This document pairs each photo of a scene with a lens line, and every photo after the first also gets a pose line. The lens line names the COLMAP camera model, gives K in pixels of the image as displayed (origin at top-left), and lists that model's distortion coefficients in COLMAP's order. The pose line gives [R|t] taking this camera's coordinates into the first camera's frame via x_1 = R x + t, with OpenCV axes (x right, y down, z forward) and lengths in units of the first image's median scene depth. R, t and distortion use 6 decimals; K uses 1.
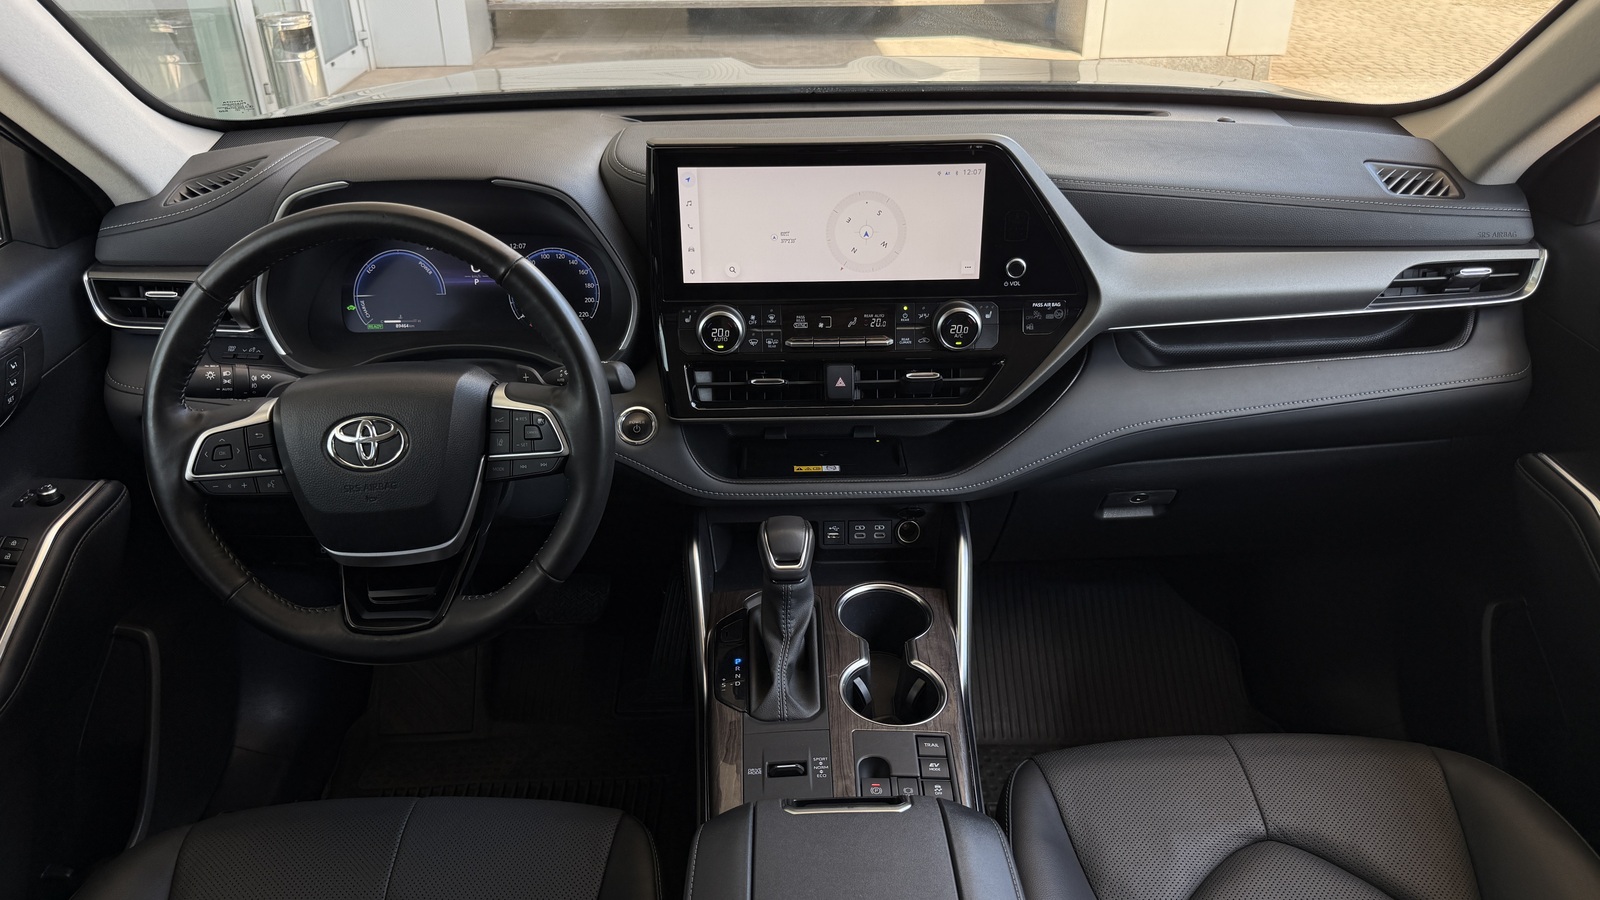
lens RADIAL K [[1099.7, 0, 796.2], [0, 1099.7, 470.7], [0, 0, 1]] dist [0.106983, -0.162944]
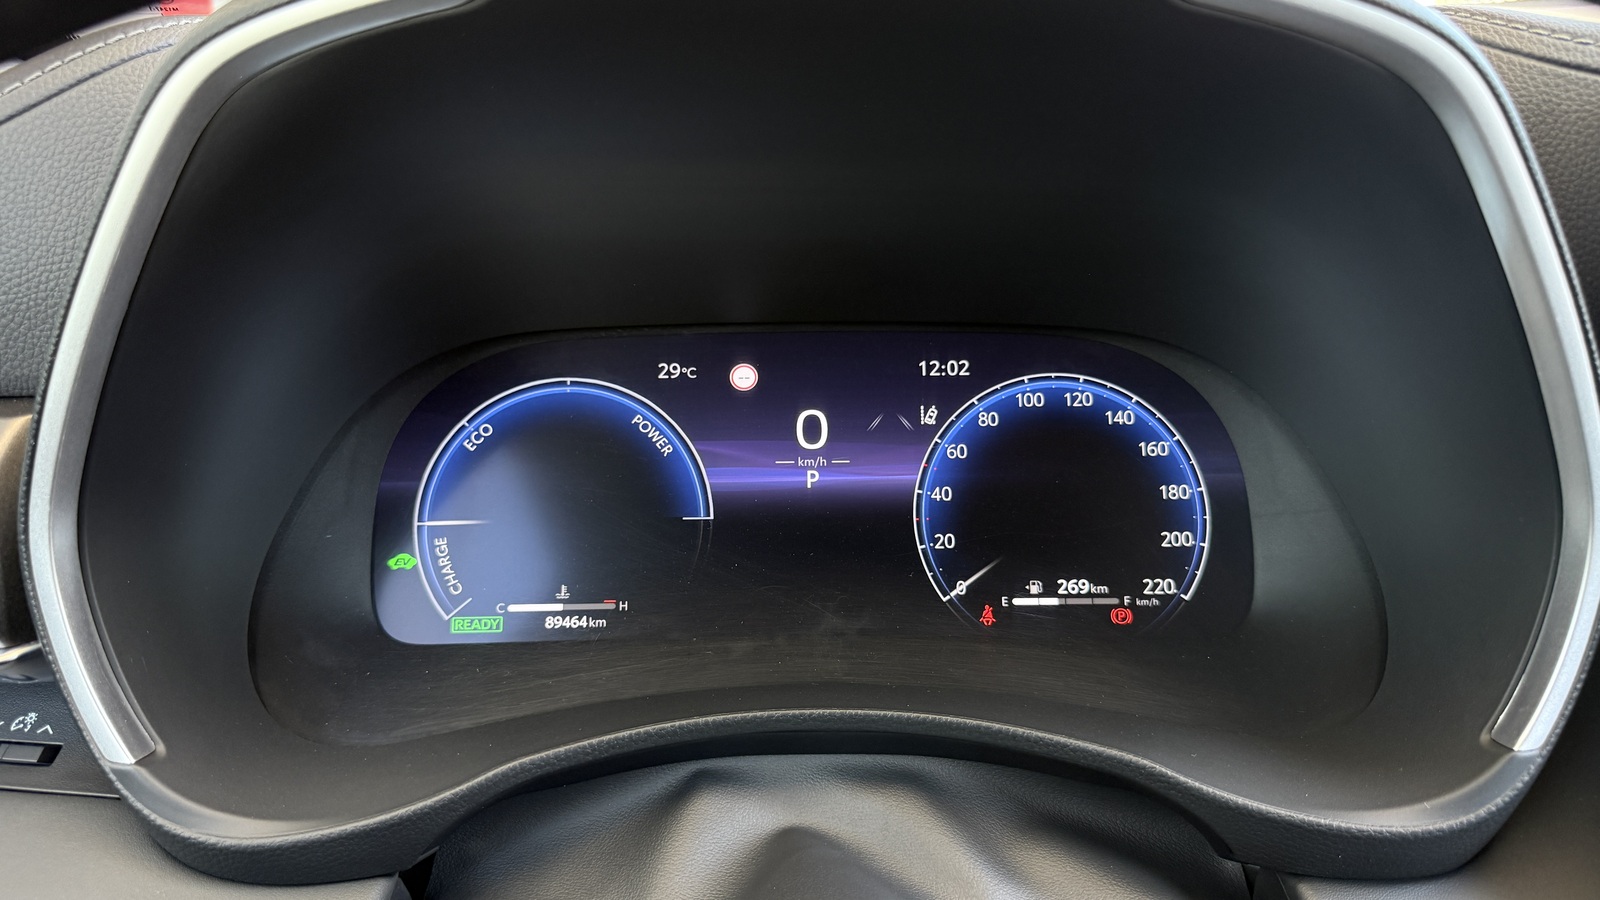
lens RADIAL K [[1139.5, 0, 800.0], [0, 1139.5, 450.0], [0, 0, 1]] dist [0.042838, -0.058428]
pose [[0.999622, 0.009358, -0.025839, -0.311384], [-0.014731, 0.976209, -0.216331, -0.120535], [0.023200, 0.216630, 0.975978, 0.760449]]
